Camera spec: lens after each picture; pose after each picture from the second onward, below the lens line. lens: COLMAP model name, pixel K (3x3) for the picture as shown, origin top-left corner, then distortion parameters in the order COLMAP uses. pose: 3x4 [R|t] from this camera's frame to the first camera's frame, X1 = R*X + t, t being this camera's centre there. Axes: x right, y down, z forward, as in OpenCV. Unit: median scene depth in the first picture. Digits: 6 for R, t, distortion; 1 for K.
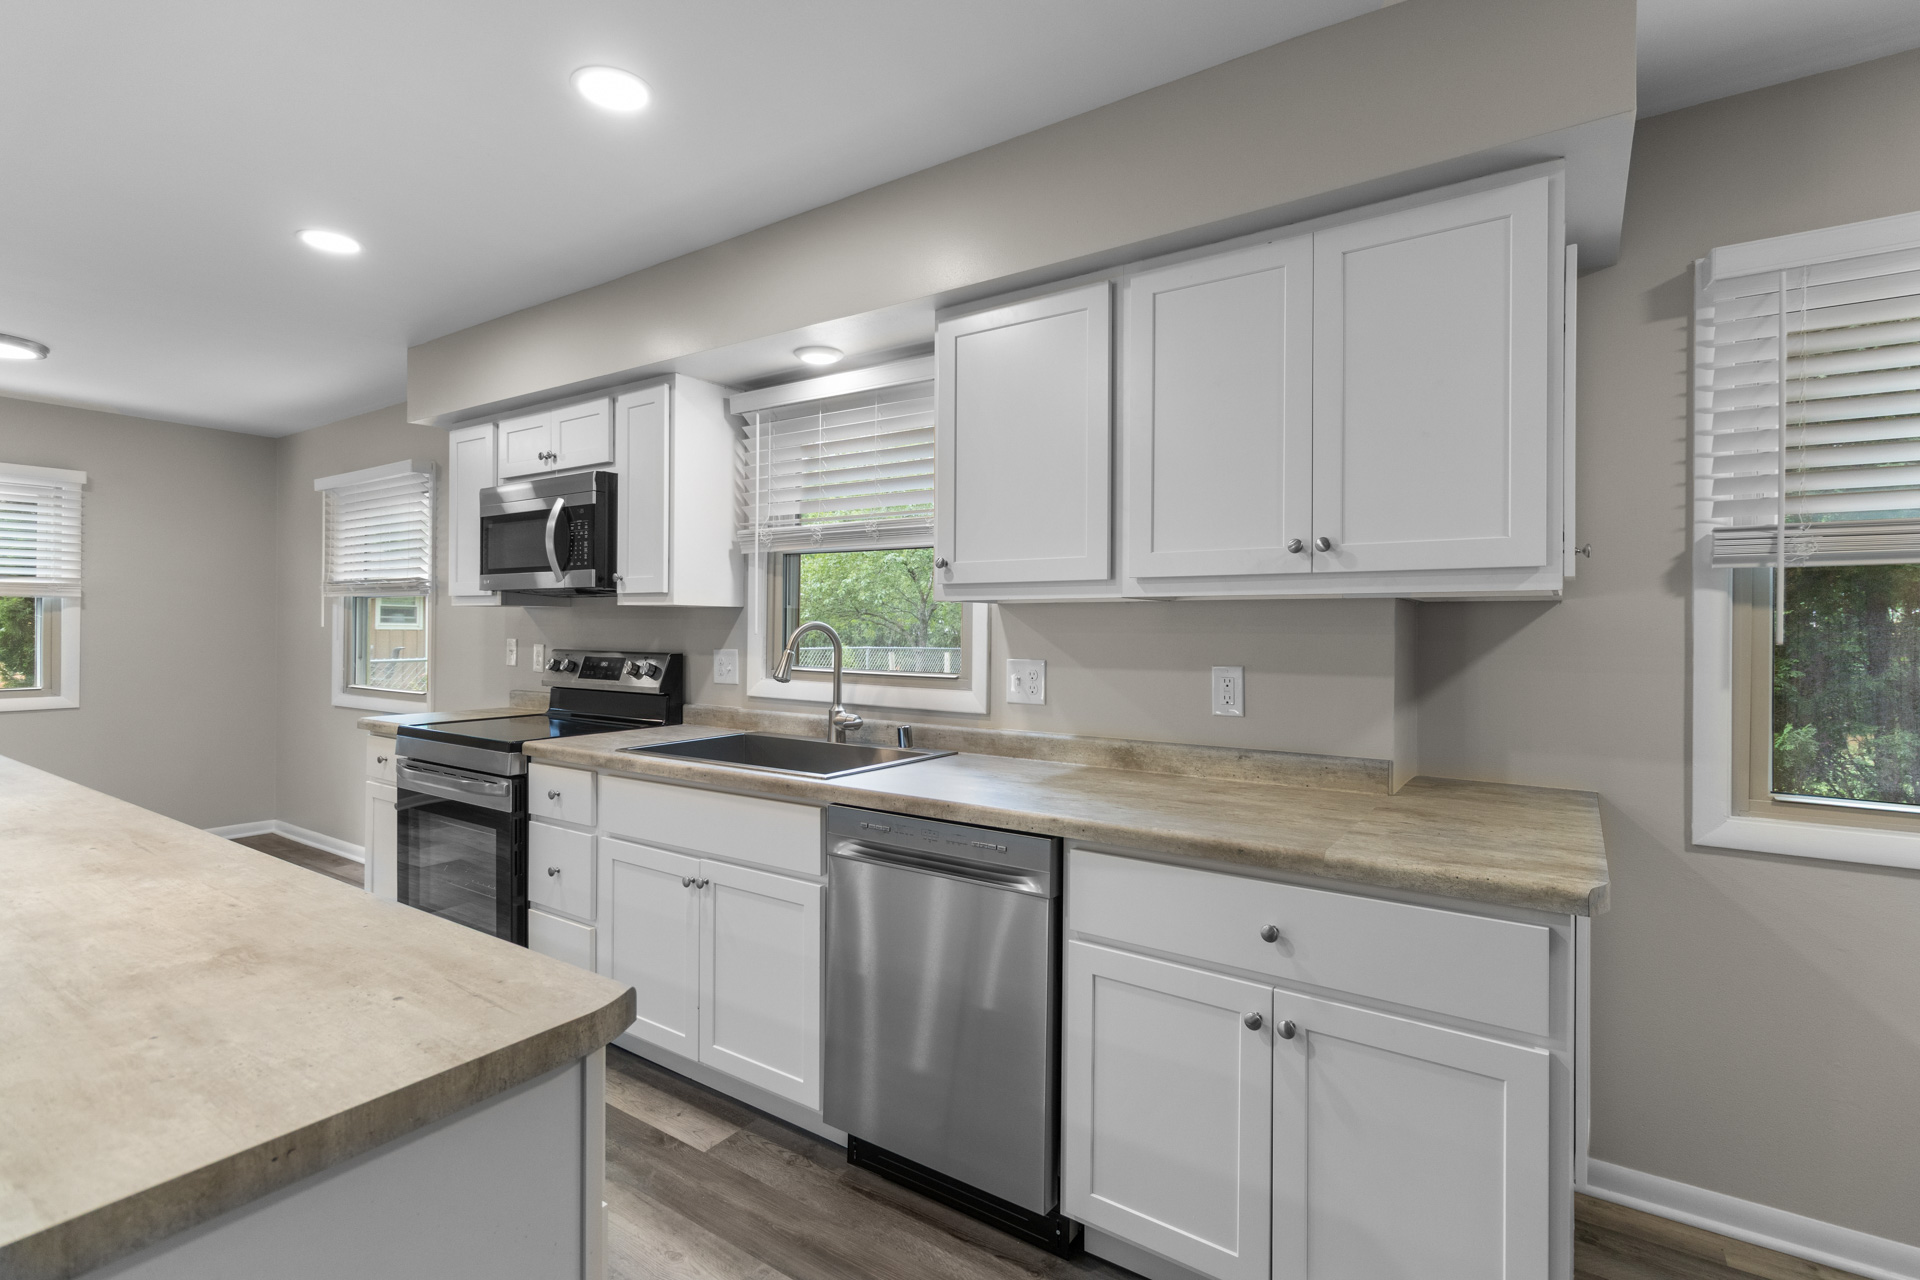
lens RADIAL K [[890.6, 0, 966.7], [0, 890.6, 627.0], [0, 0, 1]] dist [0.001740, 0.000341]
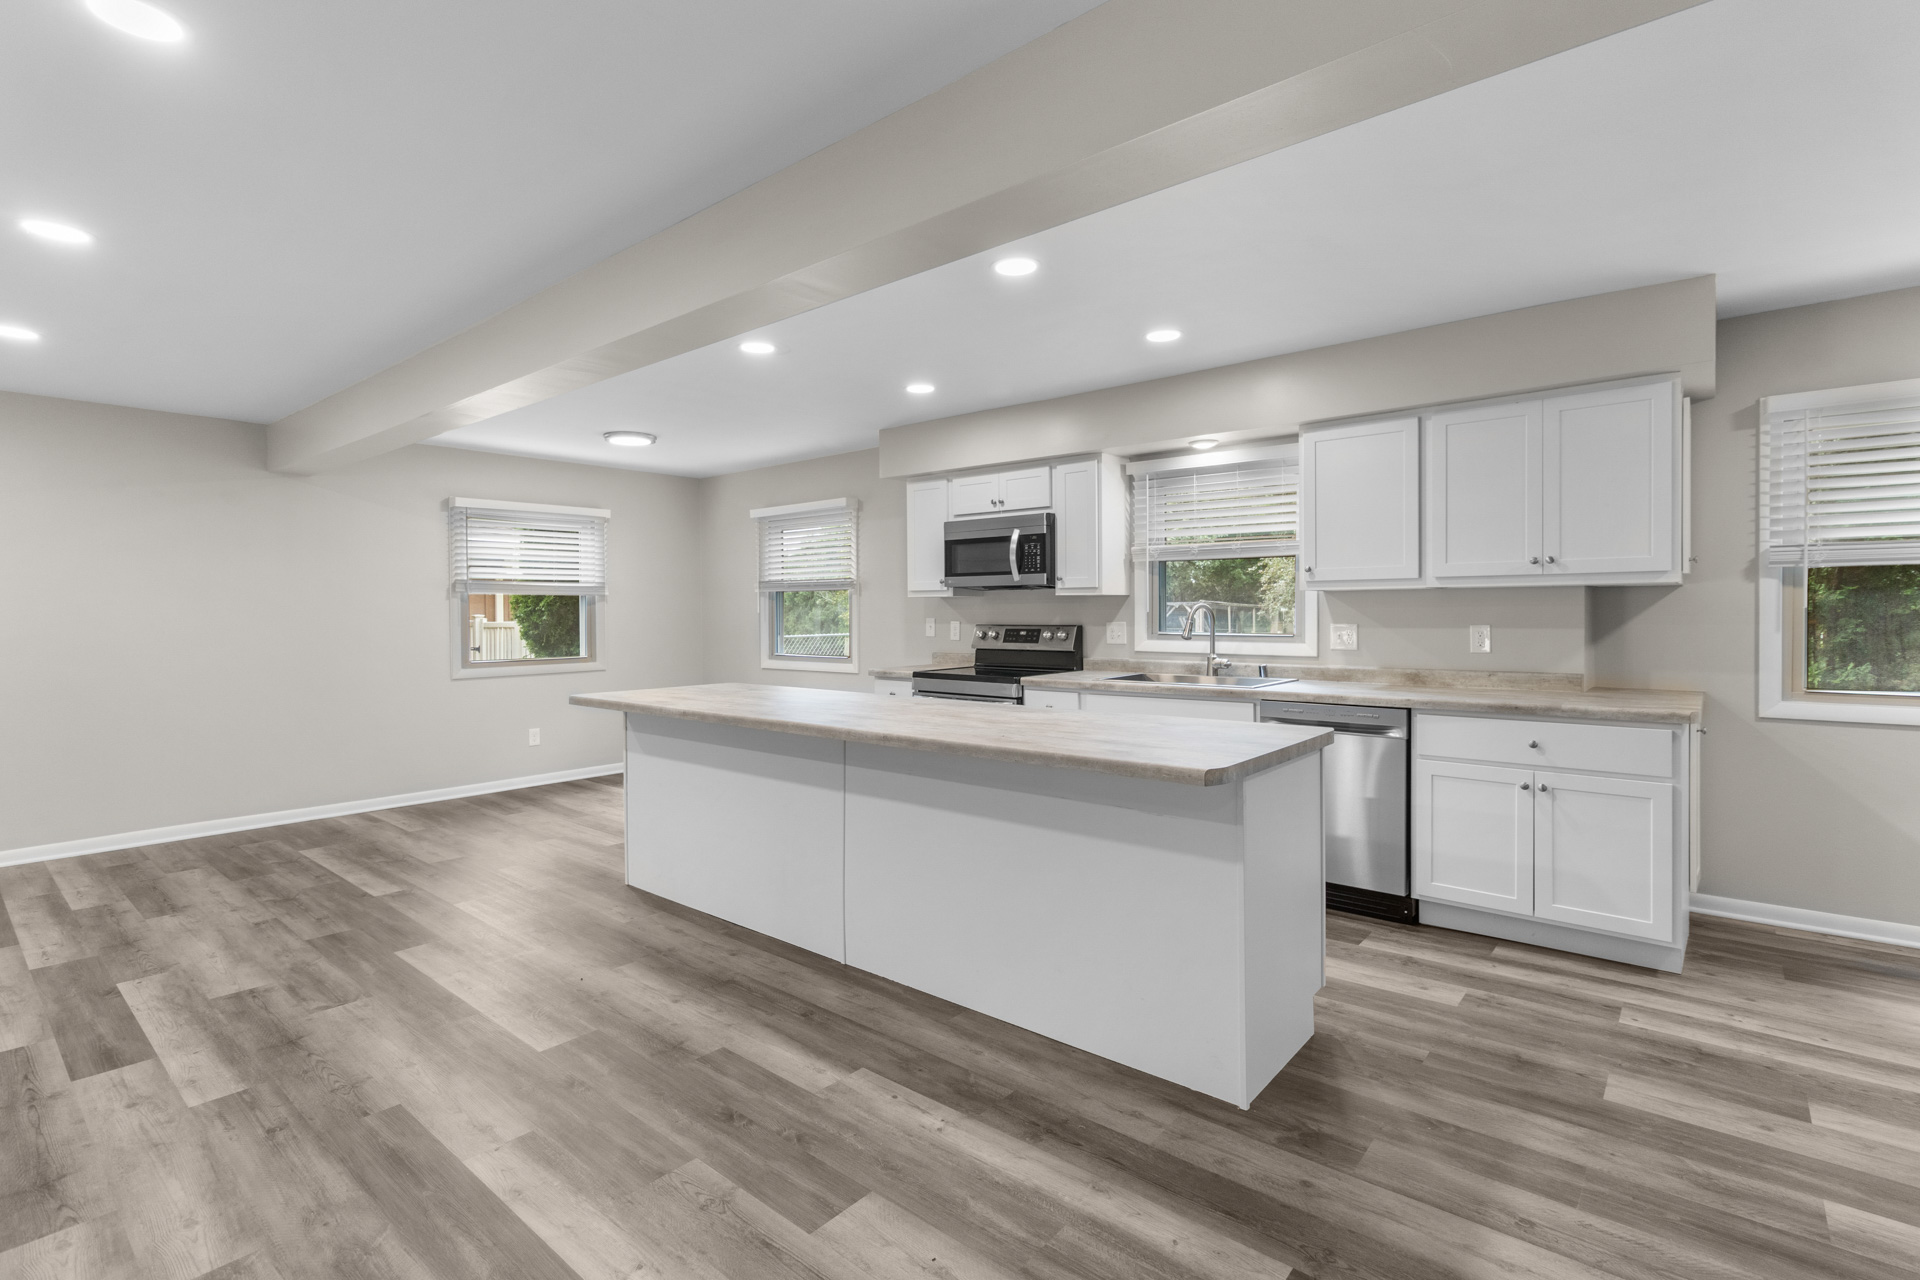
lens RADIAL K [[889.2, 0, 967.5], [0, 889.2, 619.4], [0, 0, 1]] dist [0.002517, 0.000226]
pose [[0.994587, -0.011777, -0.103234, -0.492456], [0.012795, 0.999876, 0.009203, 0.003308], [0.103112, -0.010474, 0.994615, -0.792460]]
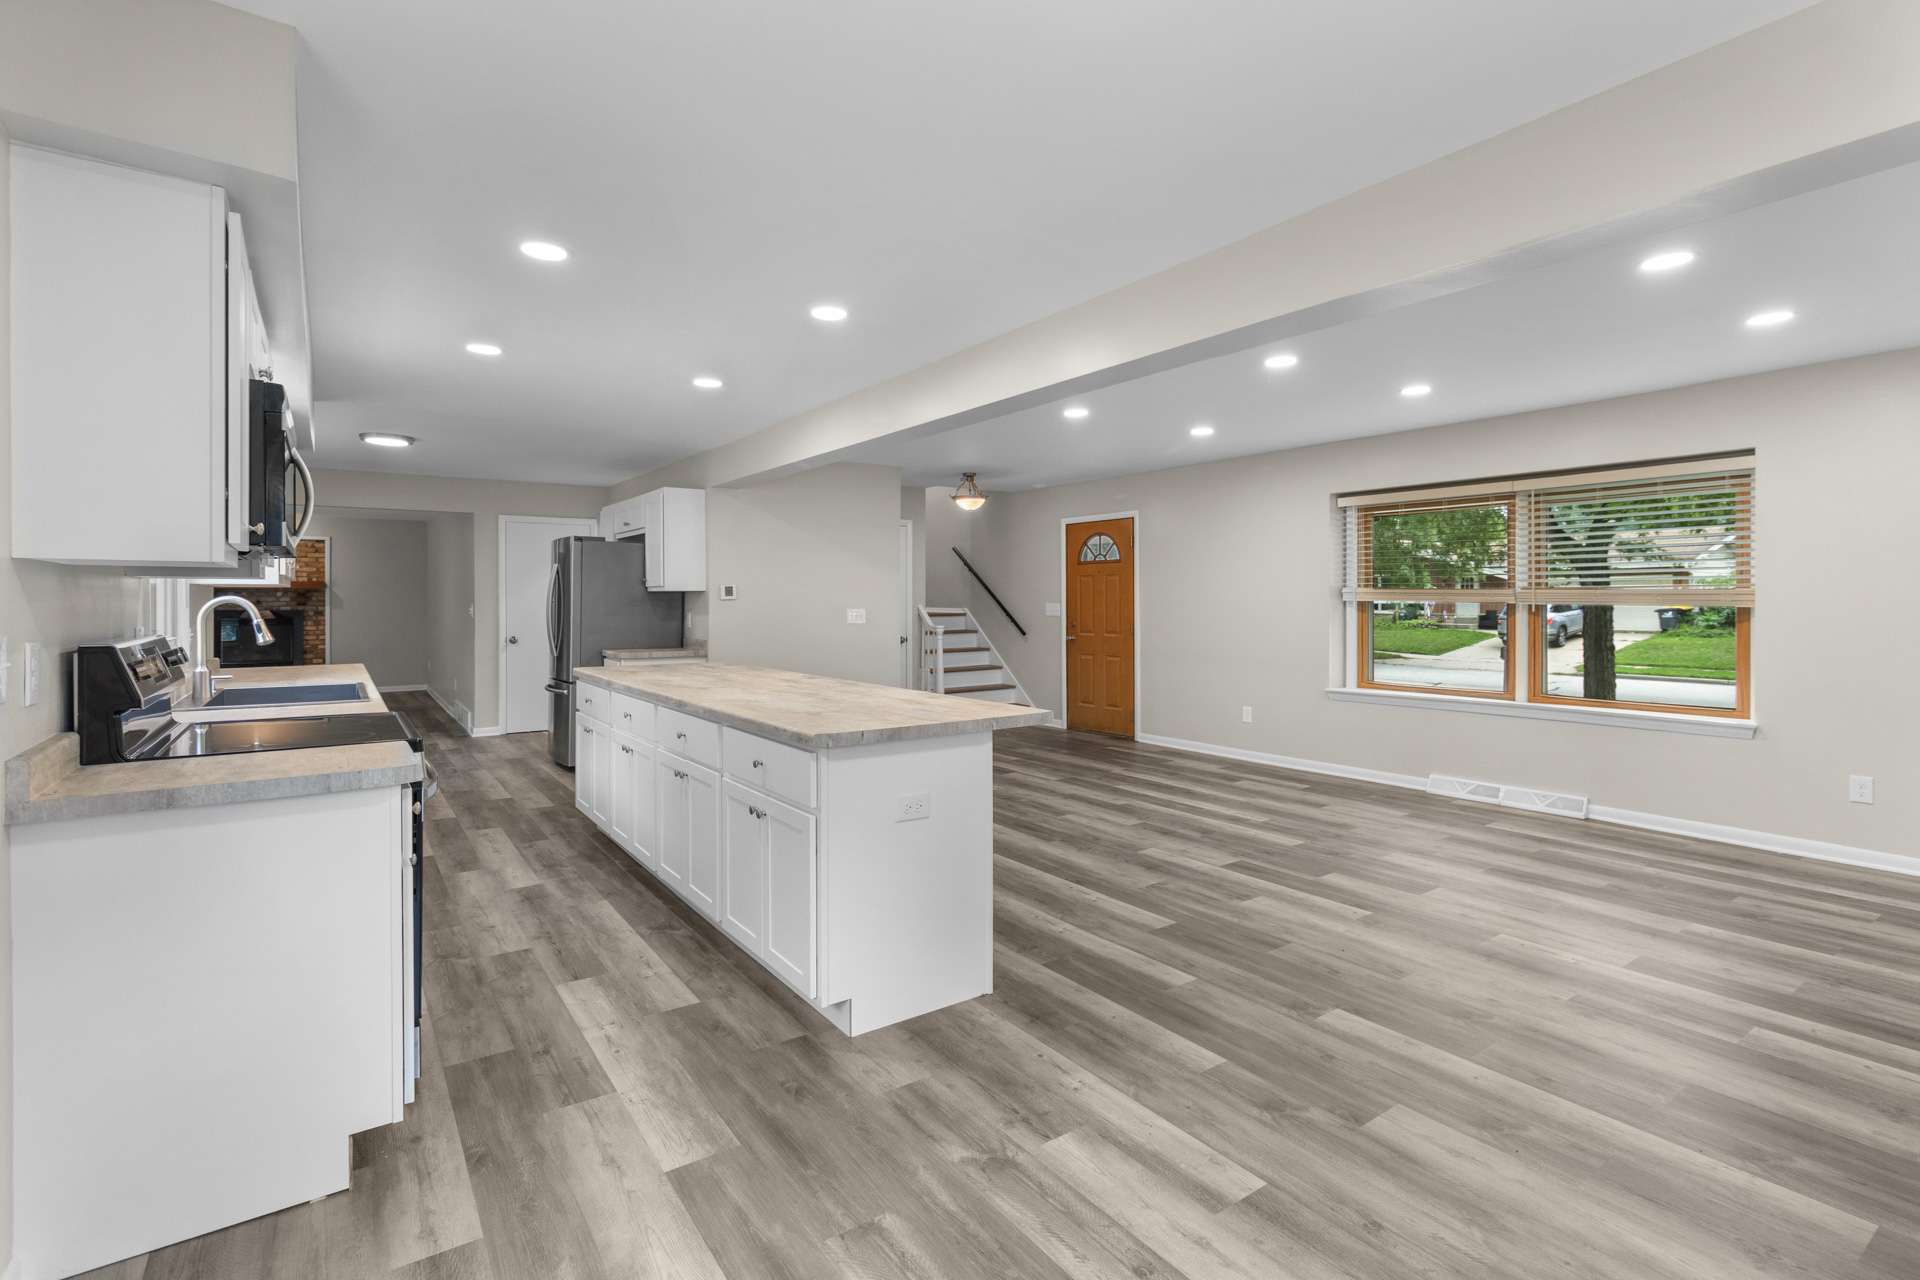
lens RADIAL K [[901.1, 0, 981.8], [0, 901.1, 610.7], [0, 0, 1]] dist [0.003246, 0.000574]
pose [[-0.940186, -0.008578, 0.340554, -1.752157], [-0.004546, 0.999910, 0.012637, -0.006068], [-0.340632, 0.010334, -0.940140, 2.038972]]
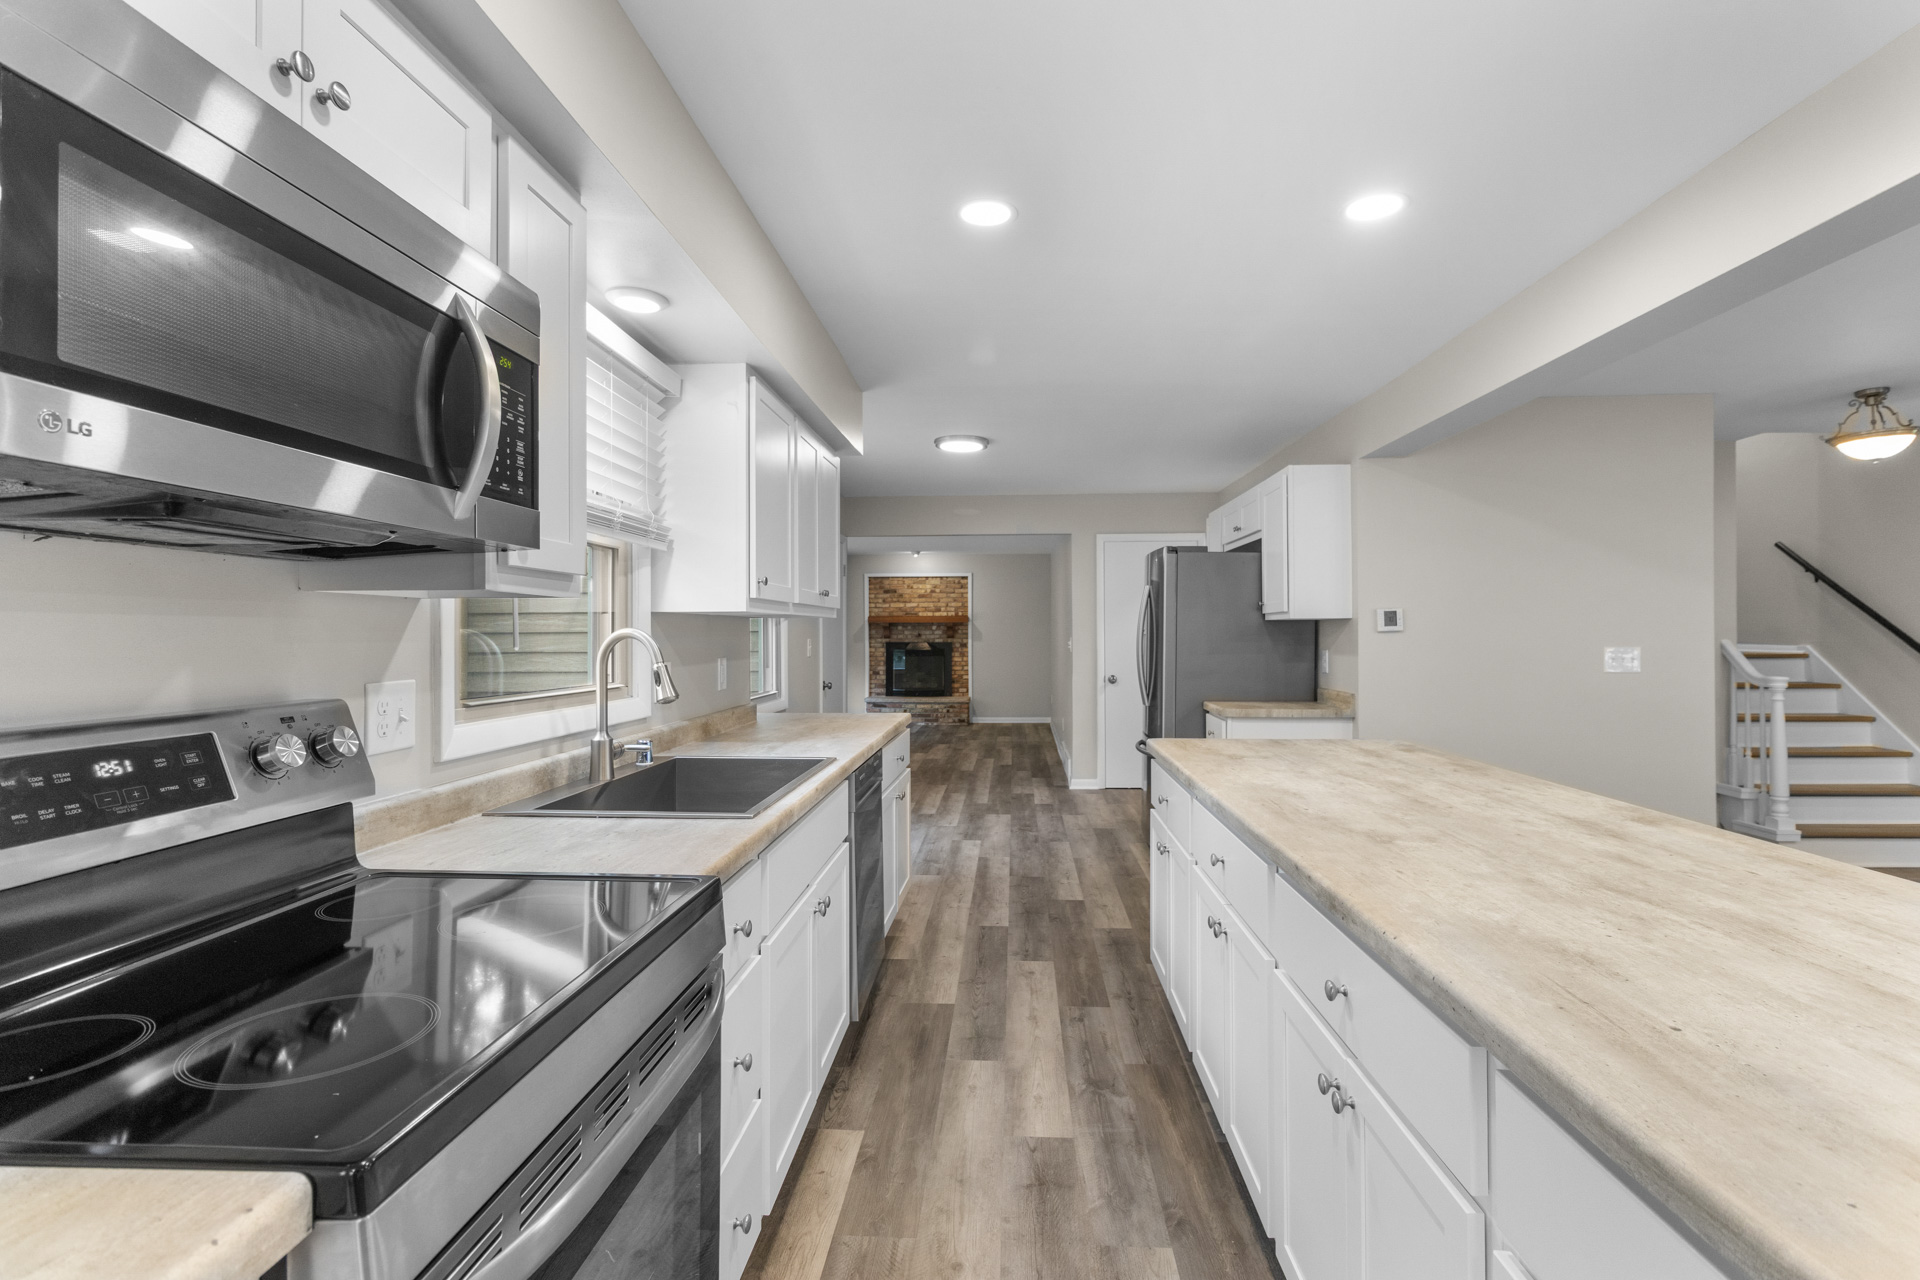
lens RADIAL K [[890.6, 0, 966.7], [0, 890.6, 627.0], [0, 0, 1]] dist [0.001740, 0.000341]
pose [[-0.512179, 0.002328, 0.858876, -1.149640], [-0.000203, 0.999996, -0.002832, -0.005625], [-0.858879, -0.001625, -0.512176, 1.304845]]
